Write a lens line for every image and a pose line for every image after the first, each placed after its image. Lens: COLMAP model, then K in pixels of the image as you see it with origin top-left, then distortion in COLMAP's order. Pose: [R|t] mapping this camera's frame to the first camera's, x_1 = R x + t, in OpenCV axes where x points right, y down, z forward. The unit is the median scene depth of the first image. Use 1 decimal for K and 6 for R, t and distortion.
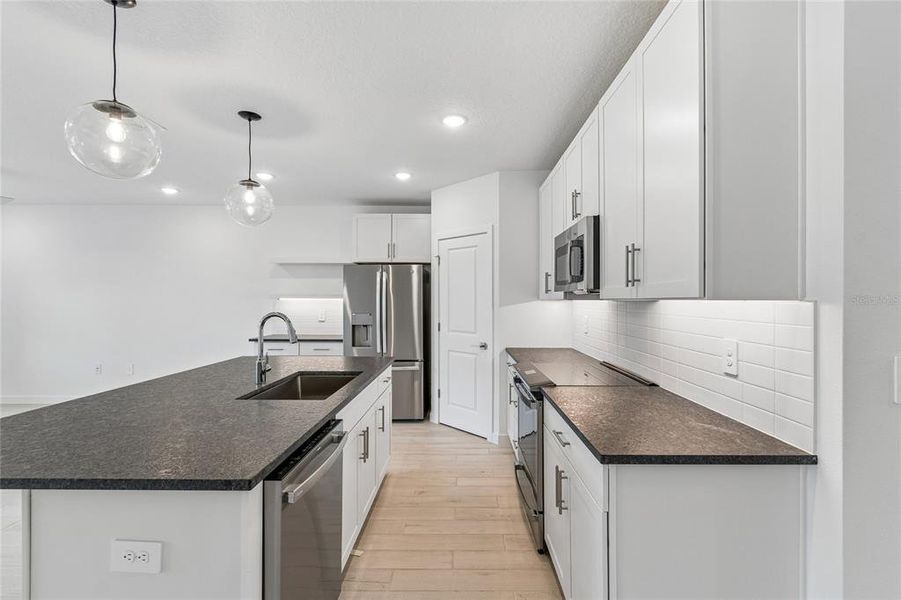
lens RADIAL K [[400.7, 0, 455.0], [0, 400.7, 300.5], [0, 0, 1]] dist [0.003079, -0.000884]
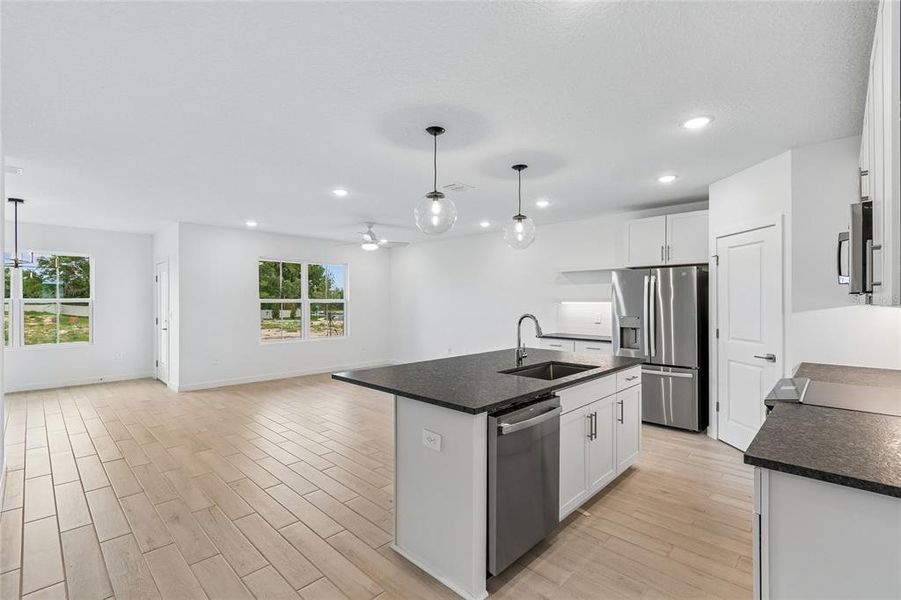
lens RADIAL K [[400.7, 0, 446.6], [0, 400.7, 300.7], [0, 0, 1]] dist [0.003079, -0.000884]
pose [[0.723048, -0.004285, -0.690785, 0.164739], [0.000710, 0.999985, -0.005459, -0.004241], [0.690798, 0.003457, 0.723040, -0.094985]]
